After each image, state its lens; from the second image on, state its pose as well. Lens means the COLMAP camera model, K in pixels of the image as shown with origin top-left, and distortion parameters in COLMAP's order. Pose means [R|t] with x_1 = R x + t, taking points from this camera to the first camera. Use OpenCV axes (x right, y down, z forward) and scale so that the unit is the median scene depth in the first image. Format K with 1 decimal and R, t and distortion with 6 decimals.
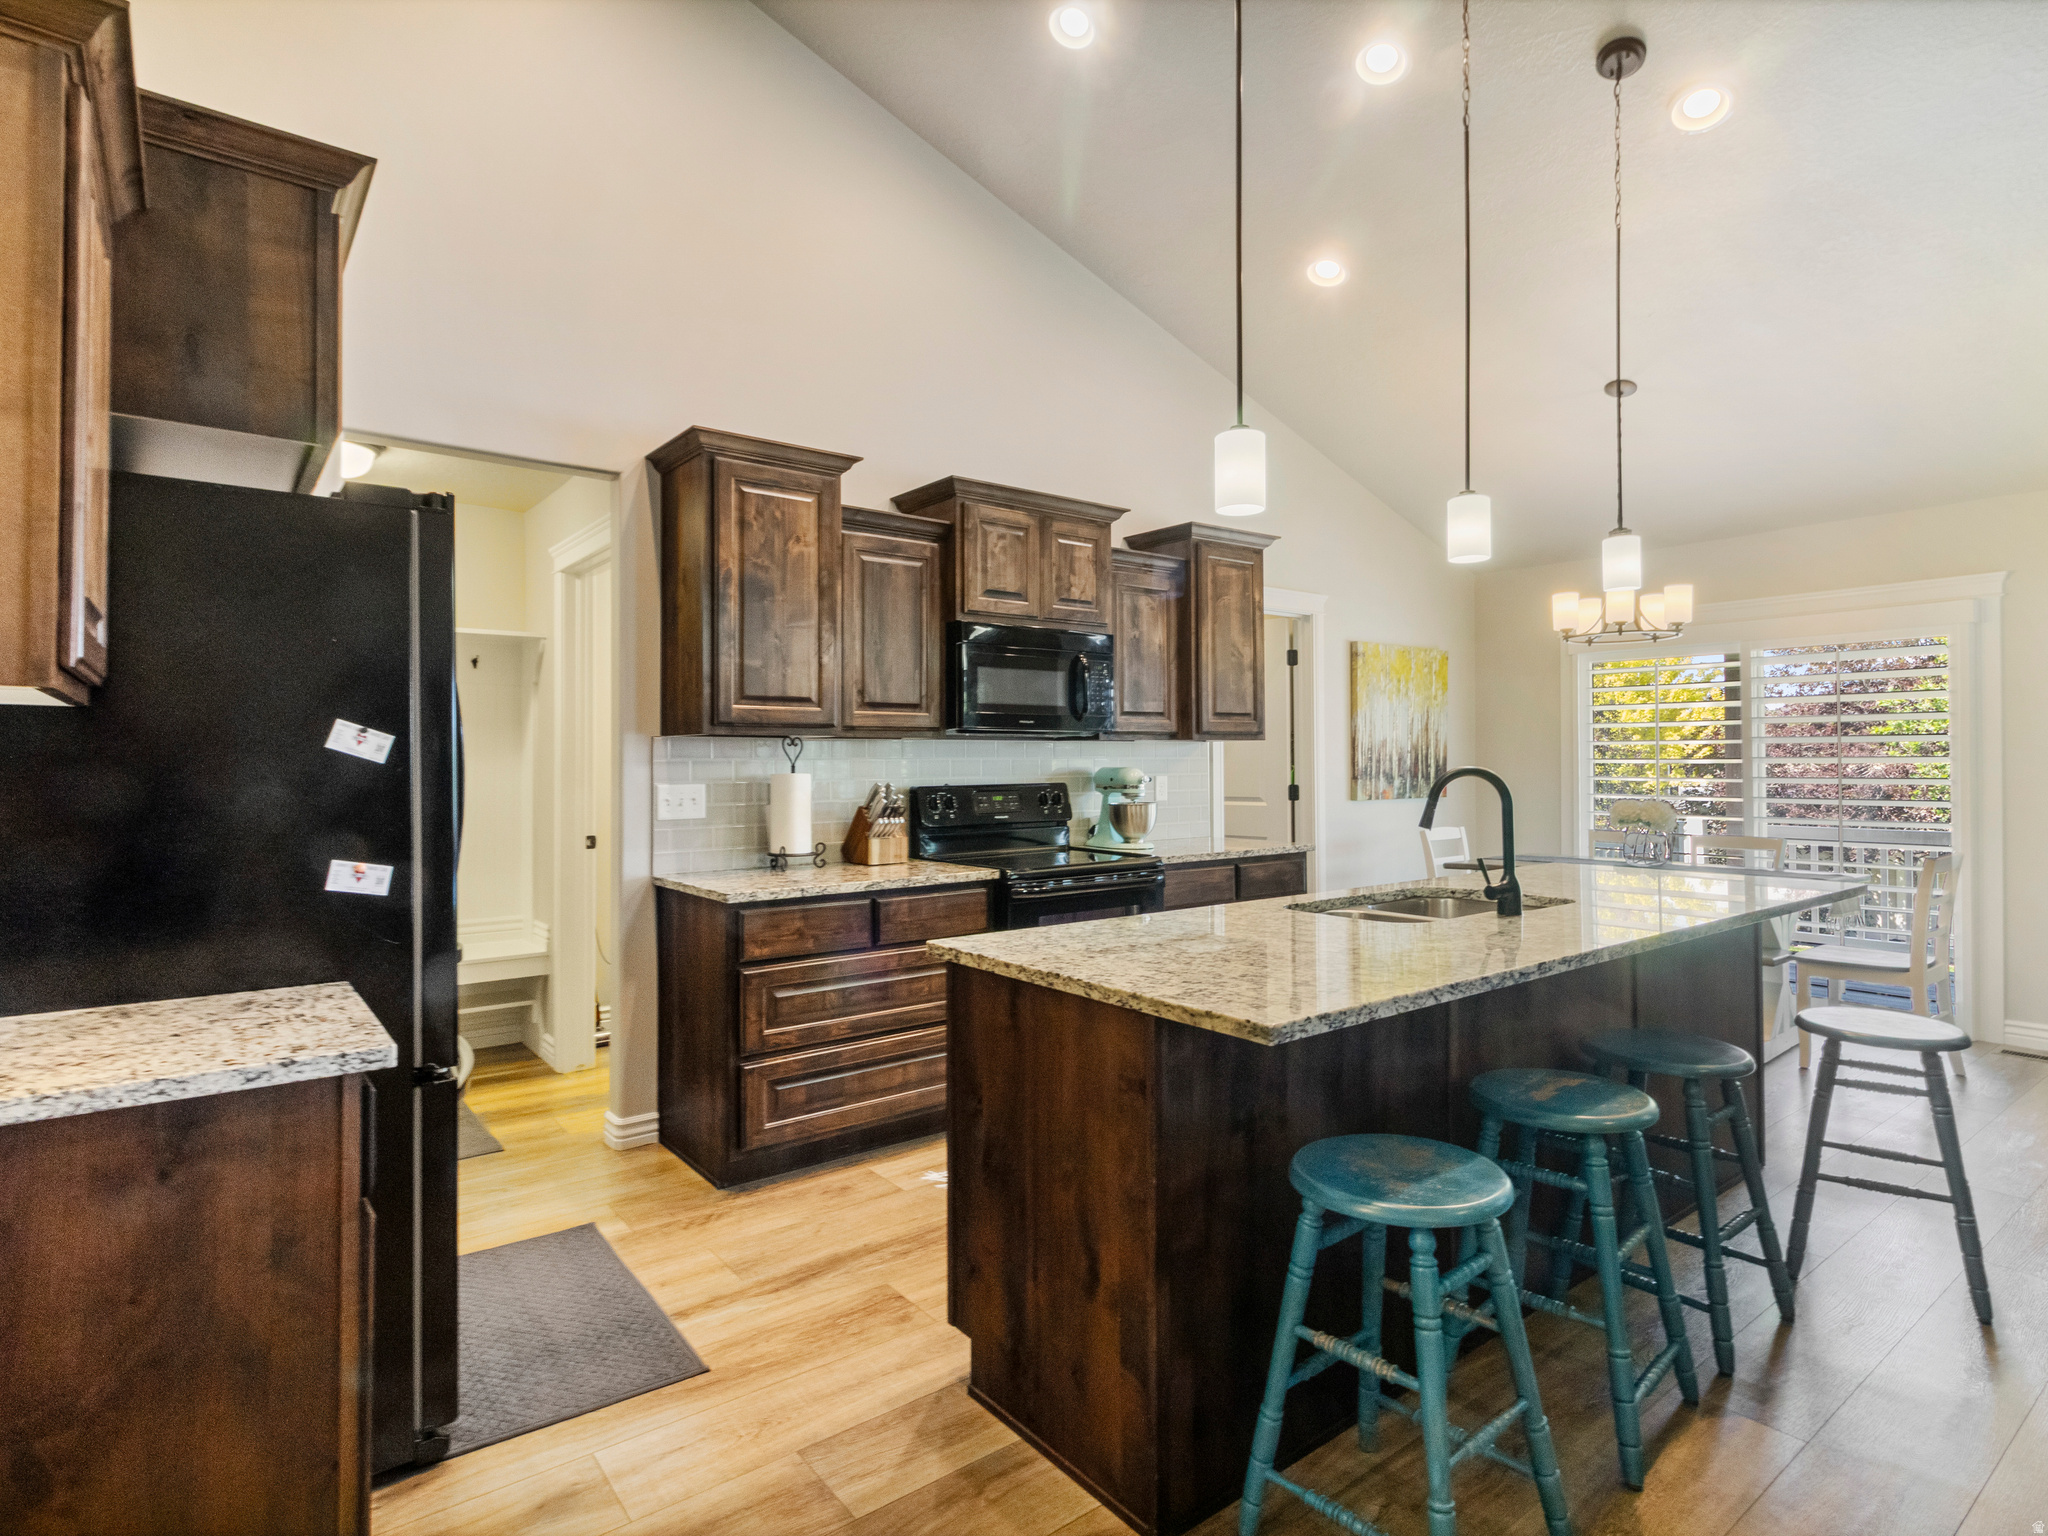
lens RADIAL K [[1078.9, 0, 1023.8], [0, 1078.9, 757.0], [0, 0, 1]] dist [0.003434, 0.002480]
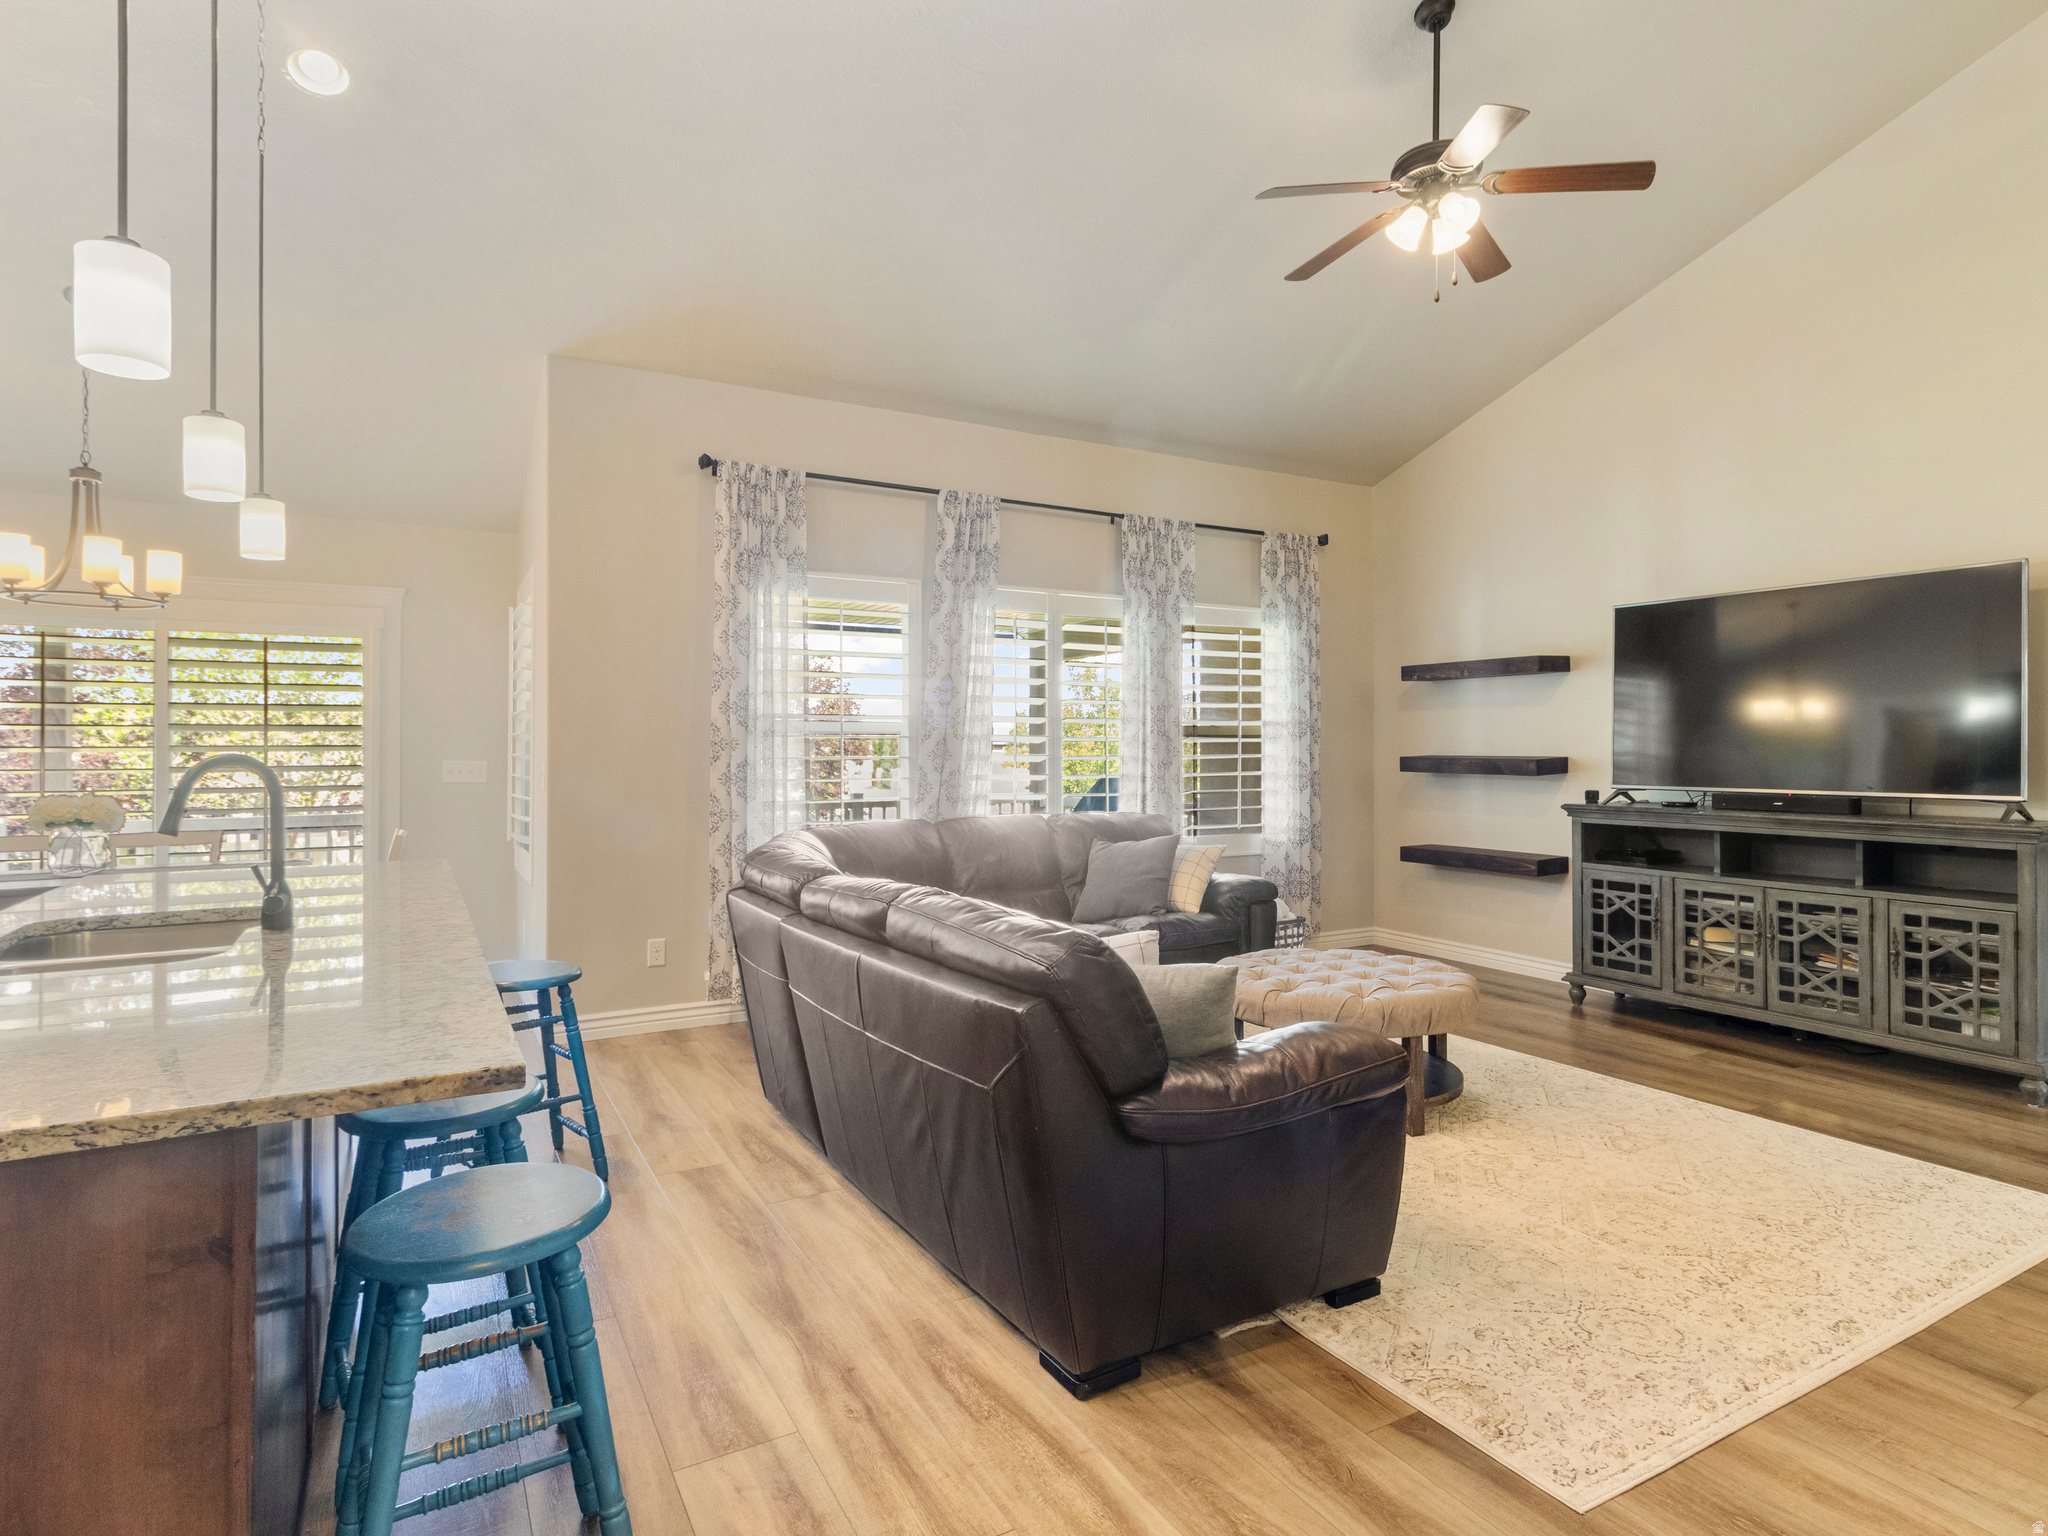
lens RADIAL K [[1095.0, 0, 1025.4], [0, 1095.0, 744.4], [0, 0, 1]] dist [0.012494, -0.000123]
pose [[0.144548, 0.005629, 0.989482, -0.203936], [-0.002279, 0.999983, -0.005356, 0.003327], [-0.989495, -0.001480, 0.144558, 0.185543]]
